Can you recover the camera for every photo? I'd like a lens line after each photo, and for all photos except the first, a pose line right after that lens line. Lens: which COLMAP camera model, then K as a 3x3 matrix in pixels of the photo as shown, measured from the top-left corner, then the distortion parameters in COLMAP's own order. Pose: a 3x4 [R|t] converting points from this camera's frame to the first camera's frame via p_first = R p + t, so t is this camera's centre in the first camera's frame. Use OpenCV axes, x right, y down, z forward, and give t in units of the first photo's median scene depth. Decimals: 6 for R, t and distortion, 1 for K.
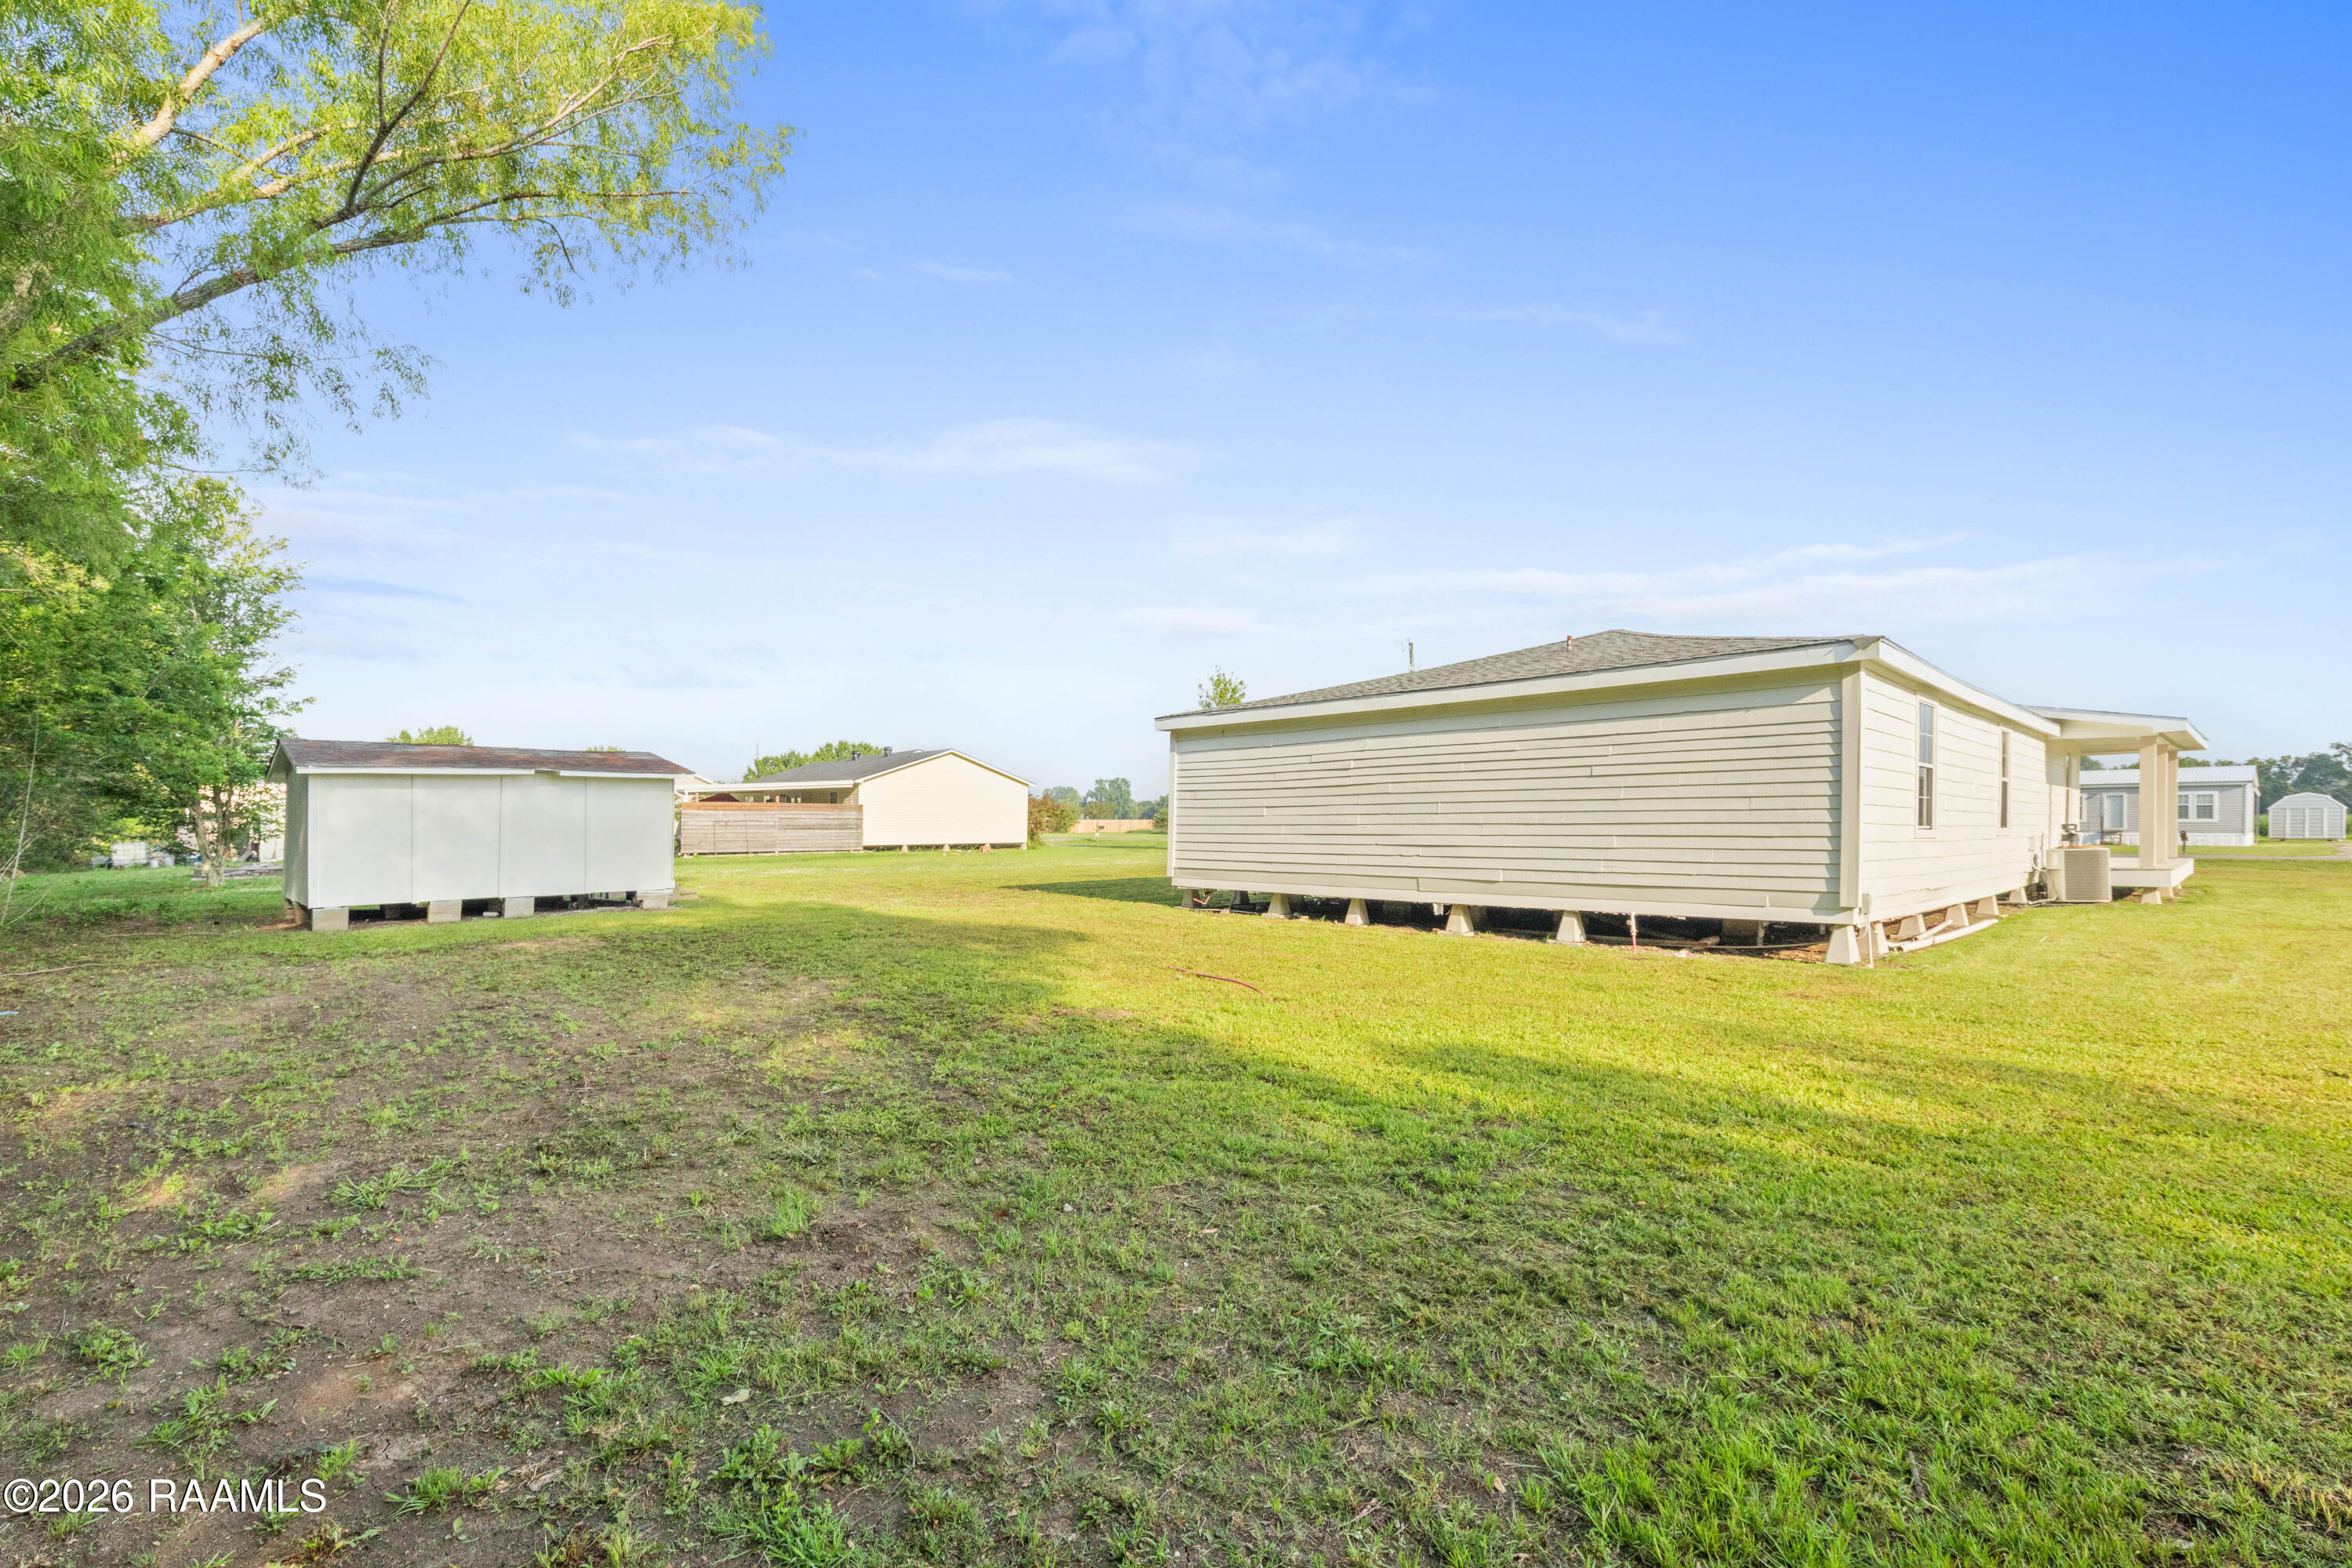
lens RADIAL K [[1038.4, 0, 1184.1], [0, 1038.4, 795.6], [0, 0, 1]] dist [0.004309, 0.001329]
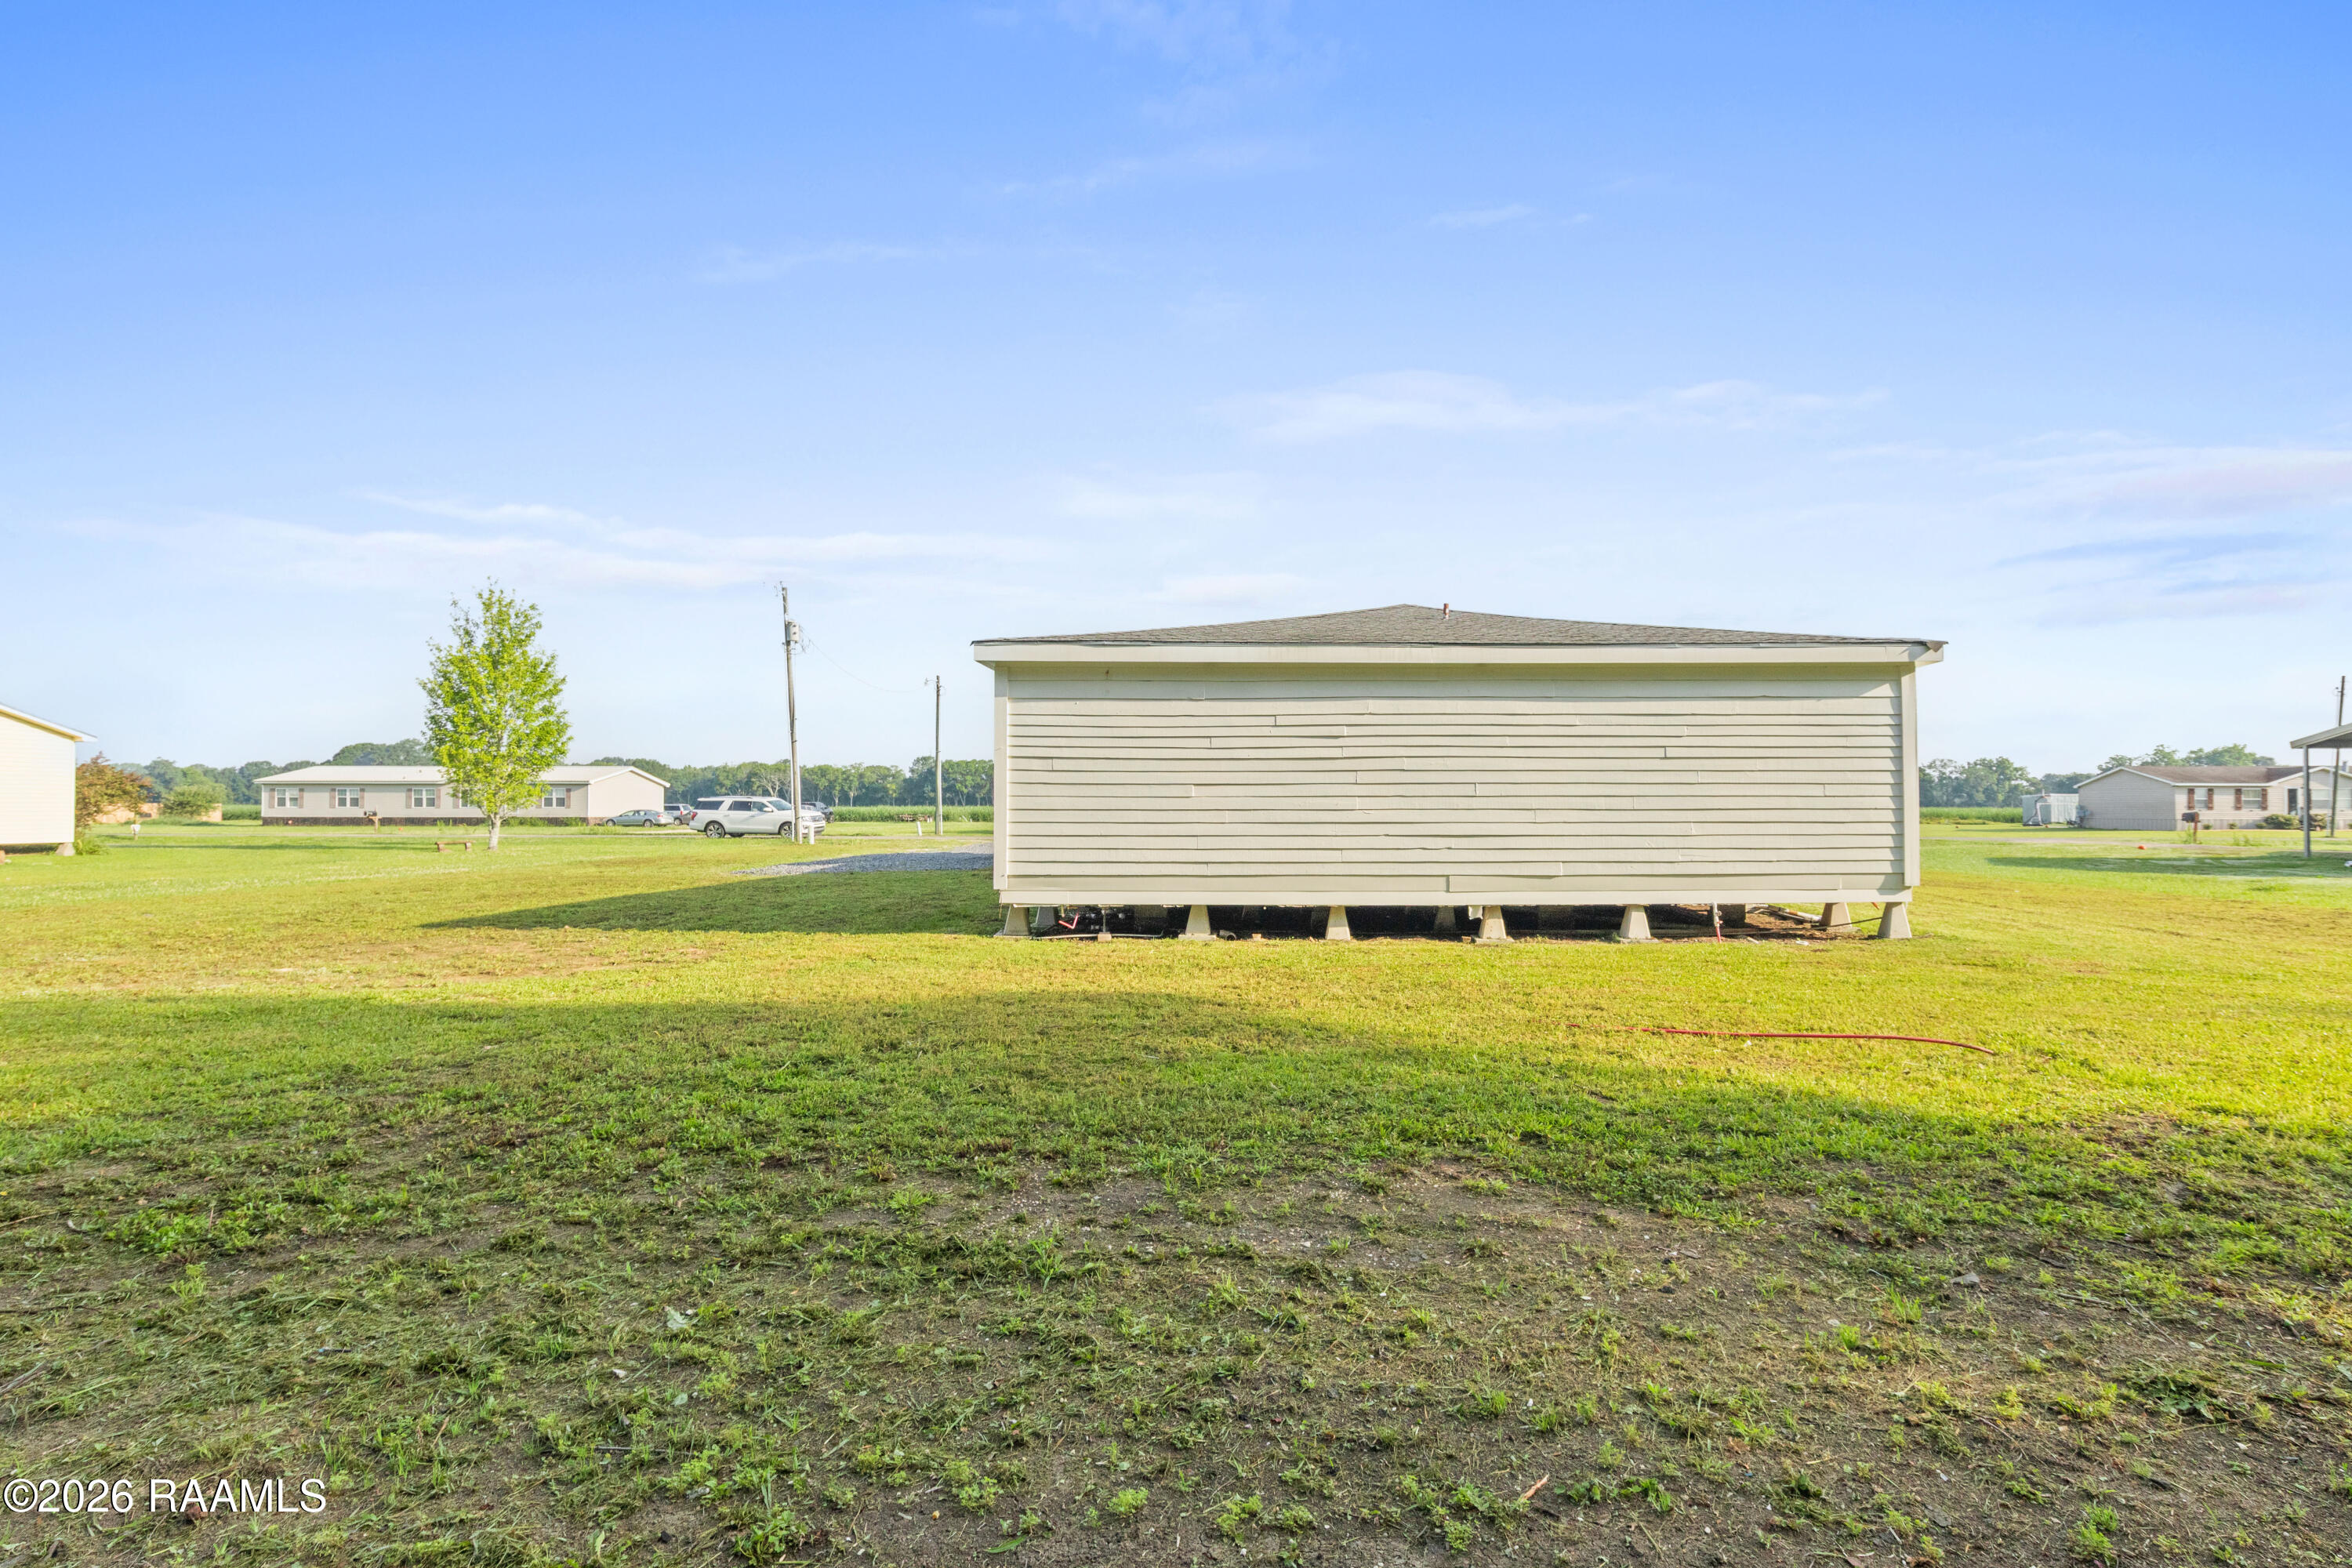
lens RADIAL K [[1038.4, 0, 1175.2], [0, 1038.4, 784.6], [0, 0, 1]] dist [0.004309, 0.001329]
pose [[0.692118, 0.021407, 0.721467, -0.514273], [-0.022017, 0.999721, -0.008541, 0.019997], [-0.721449, -0.009973, 0.692396, 0.601751]]
